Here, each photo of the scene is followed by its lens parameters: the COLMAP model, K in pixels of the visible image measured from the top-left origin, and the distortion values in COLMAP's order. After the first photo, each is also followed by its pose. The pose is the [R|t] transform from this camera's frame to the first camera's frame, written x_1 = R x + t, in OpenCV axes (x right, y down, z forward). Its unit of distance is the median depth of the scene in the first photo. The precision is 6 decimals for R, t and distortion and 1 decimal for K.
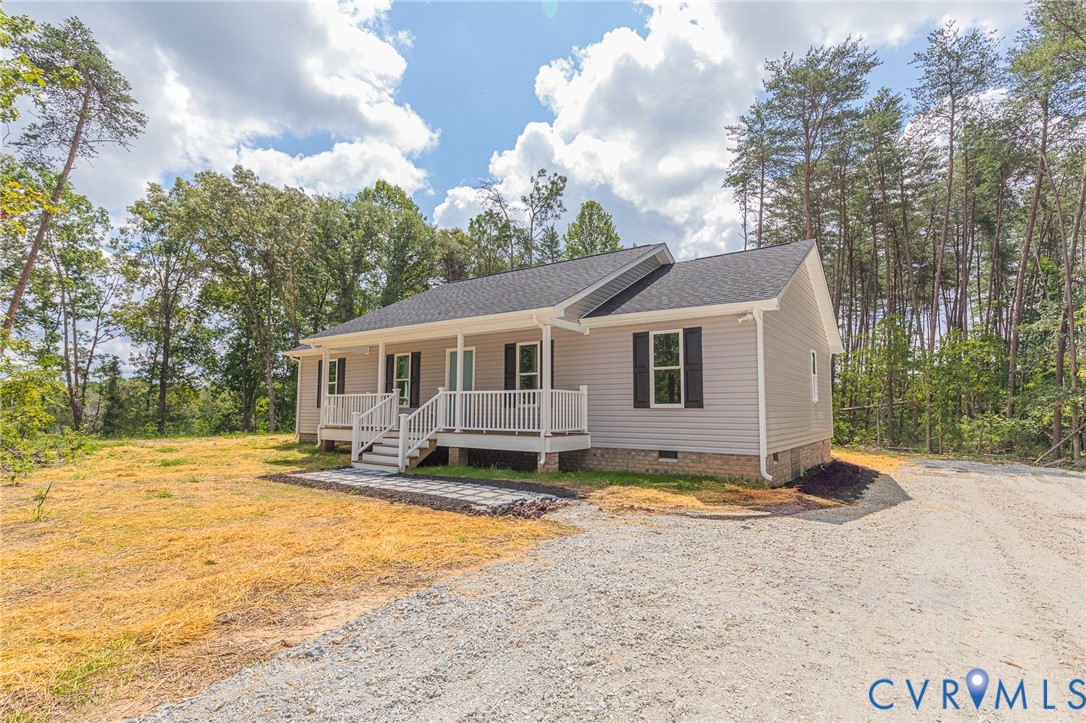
lens RADIAL K [[506.3, 0, 542.5], [0, 506.3, 385.8], [0, 0, 1]] dist [0.003513, -0.000529]
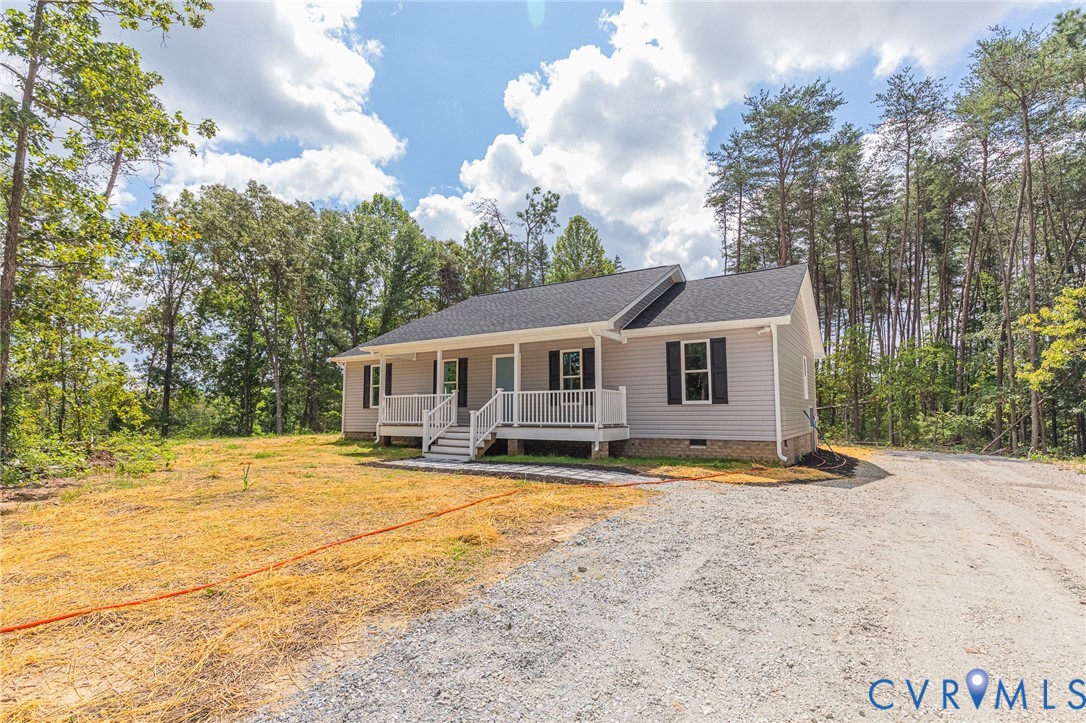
lens RADIAL K [[492.4, 0, 542.6], [0, 492.4, 386.0], [0, 0, 1]] dist [0.001927, 0.000362]
pose [[0.998712, -0.004158, 0.050565, -0.066405], [0.004590, 0.999954, -0.008419, 0.003176], [-0.050528, 0.008641, 0.998685, -0.058578]]
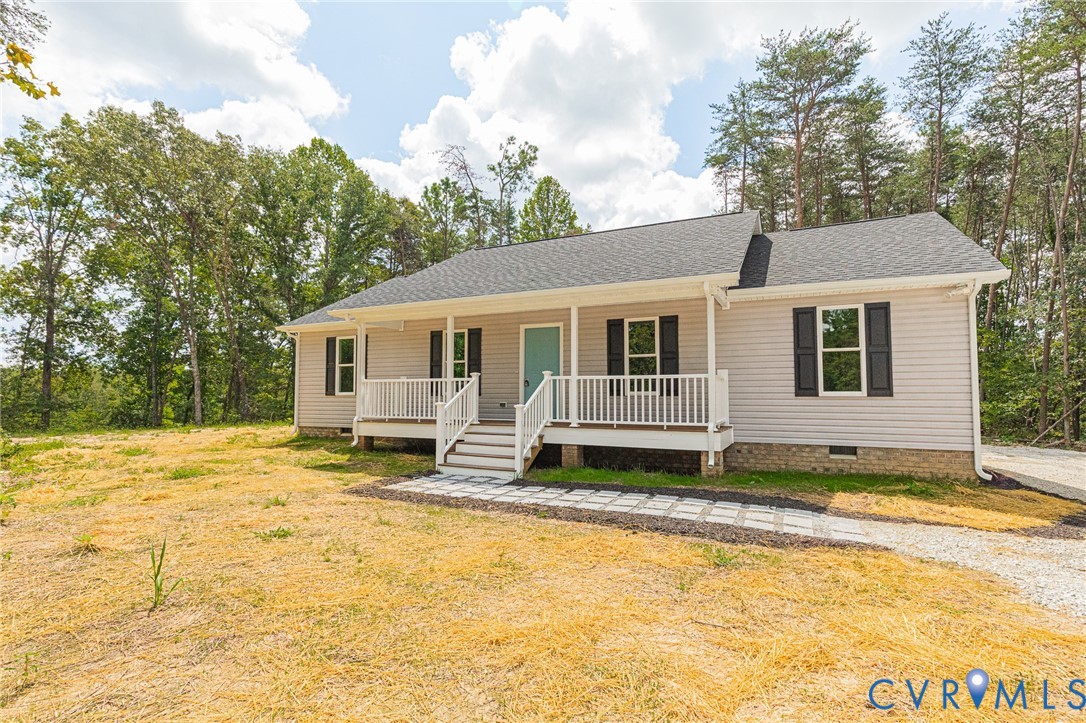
lens RADIAL K [[512.0, 0, 541.3], [0, 512.0, 381.7], [0, 0, 1]] dist [0.003389, 0.001805]
pose [[0.987891, 0.000285, 0.155150, -0.141515], [-0.003891, 0.999729, 0.022942, 0.000490], [-0.155102, -0.023268, 0.987624, 0.080994]]
